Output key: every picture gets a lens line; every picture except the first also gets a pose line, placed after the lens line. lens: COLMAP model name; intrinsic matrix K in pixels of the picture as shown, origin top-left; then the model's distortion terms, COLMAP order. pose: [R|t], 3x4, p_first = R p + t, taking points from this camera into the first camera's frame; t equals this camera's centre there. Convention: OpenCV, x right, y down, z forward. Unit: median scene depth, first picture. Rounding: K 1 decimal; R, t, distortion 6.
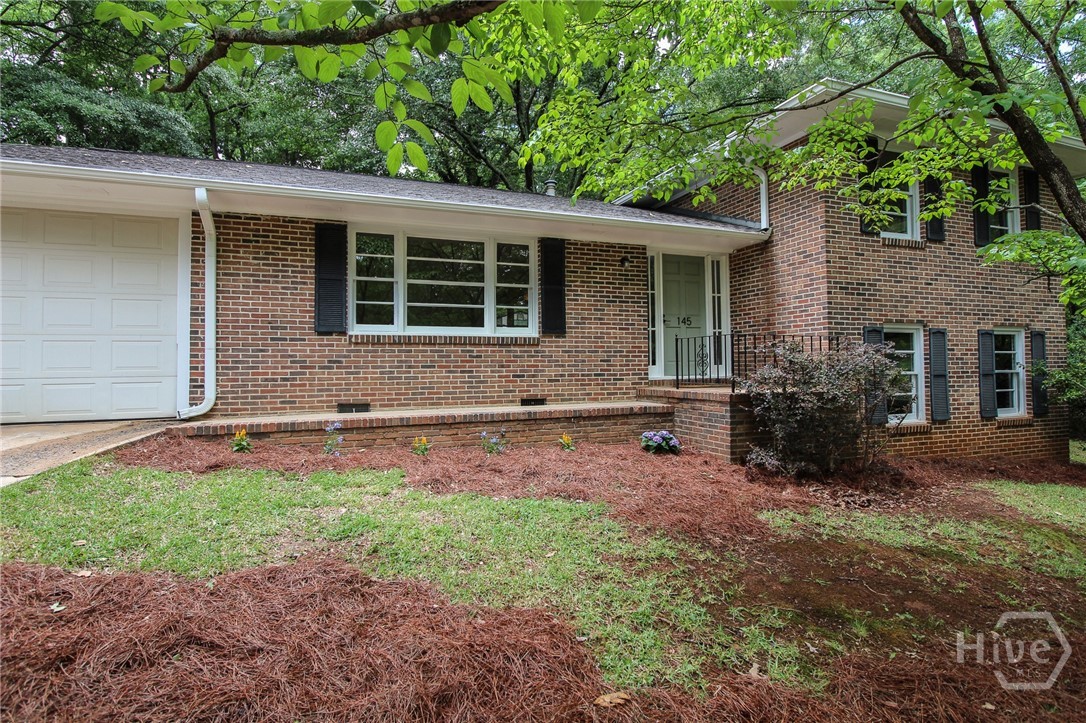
lens RADIAL K [[568.6, 0, 544.1], [0, 568.6, 354.5], [0, 0, 1]] dist [0.000403, -0.014424]
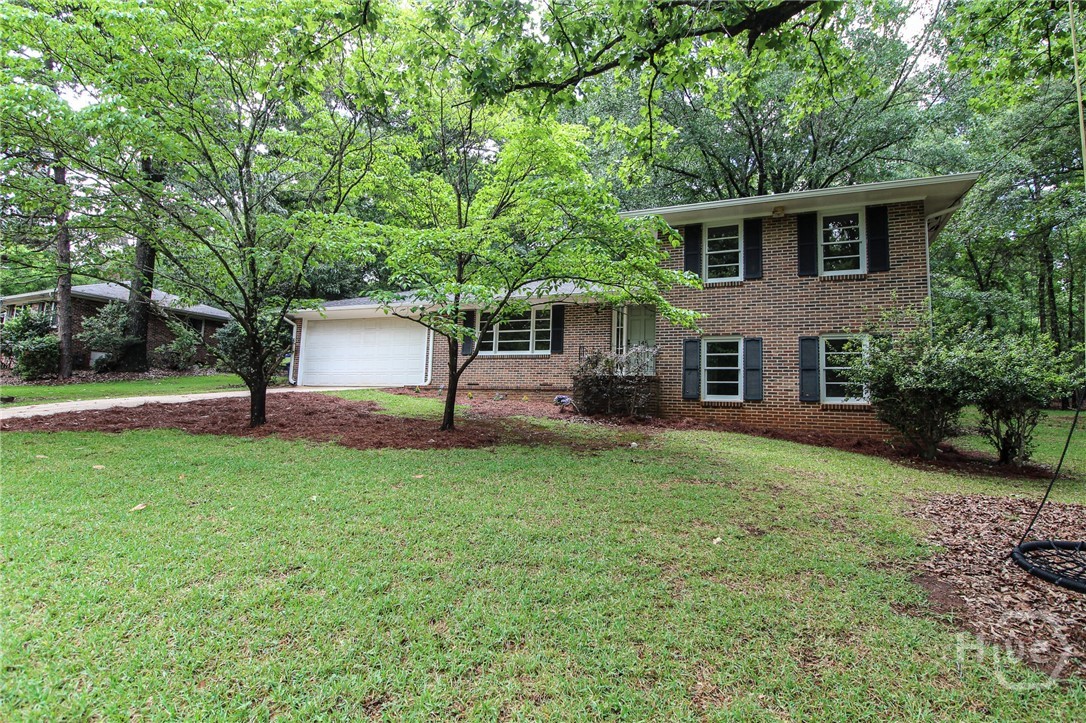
lens RADIAL K [[568.6, 0, 544.1], [0, 568.6, 354.5], [0, 0, 1]] dist [0.000403, -0.014424]
pose [[0.706649, -0.041499, -0.706346, 1.407347], [-0.022006, 0.996507, -0.080562, 0.133867], [0.707222, 0.072472, 0.703267, -0.438396]]
